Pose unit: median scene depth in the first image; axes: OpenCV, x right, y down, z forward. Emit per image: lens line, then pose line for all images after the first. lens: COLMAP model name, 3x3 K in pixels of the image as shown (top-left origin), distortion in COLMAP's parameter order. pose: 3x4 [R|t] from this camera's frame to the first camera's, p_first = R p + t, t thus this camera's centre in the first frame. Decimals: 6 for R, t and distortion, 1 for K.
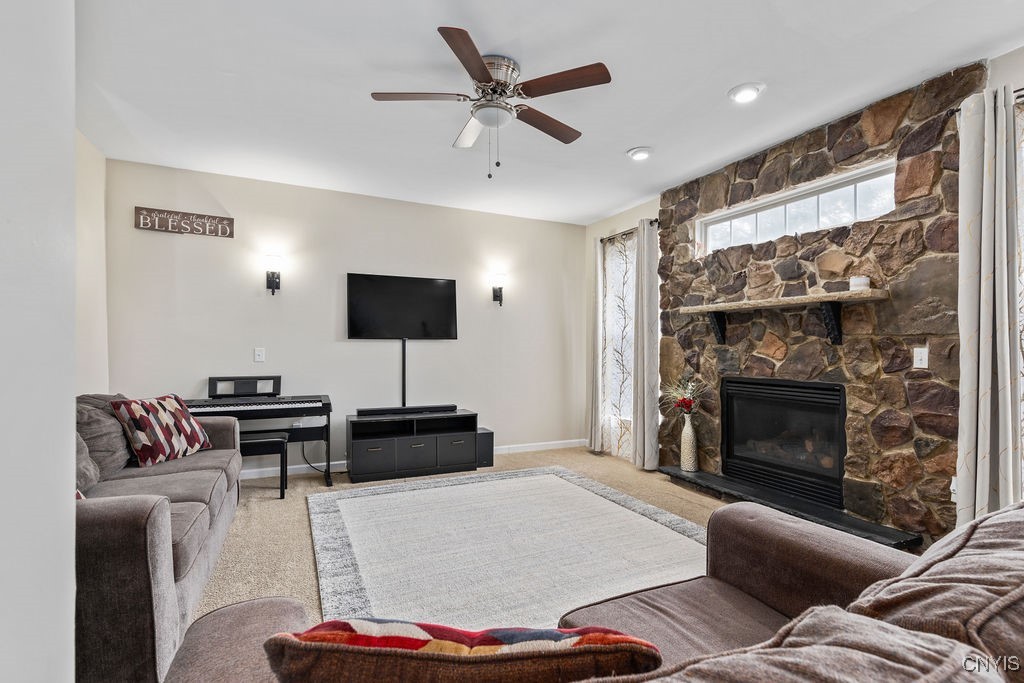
lens RADIAL K [[467.3, 0, 513.8], [0, 467.3, 350.1], [0, 0, 1]] dist [0.000696, -0.000992]
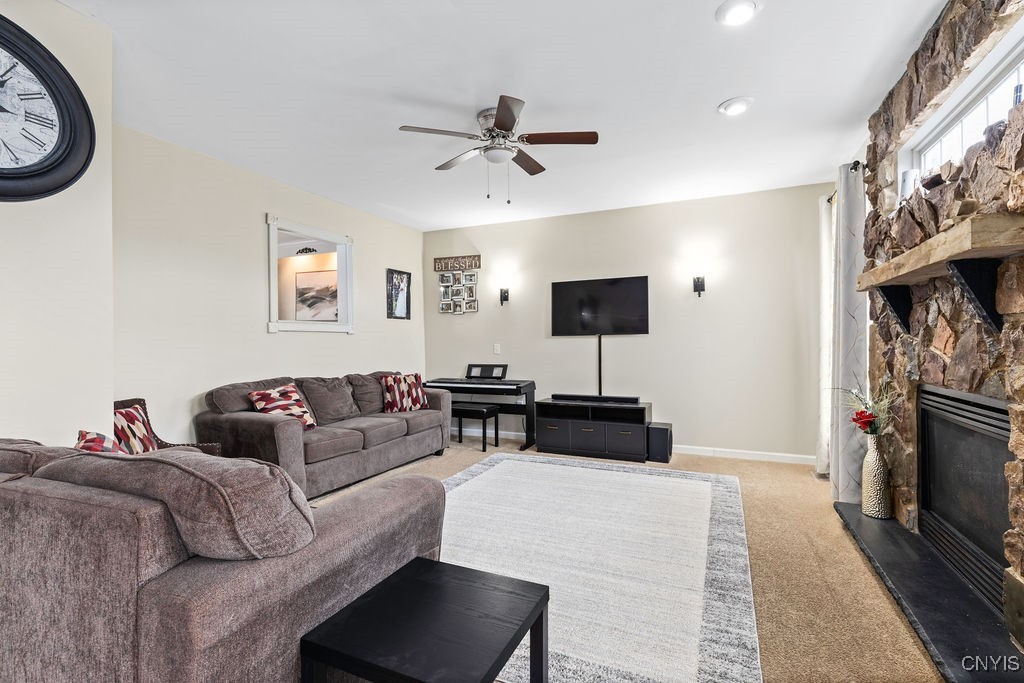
lens RADIAL K [[467.3, 0, 517.1], [0, 467.3, 343.2], [0, 0, 1]] dist [0.000696, -0.000992]
pose [[0.649004, -0.009613, -0.760724, 0.572094], [0.010583, 0.999937, -0.003608, -0.001933], [0.760711, -0.005709, 0.649065, 0.148921]]
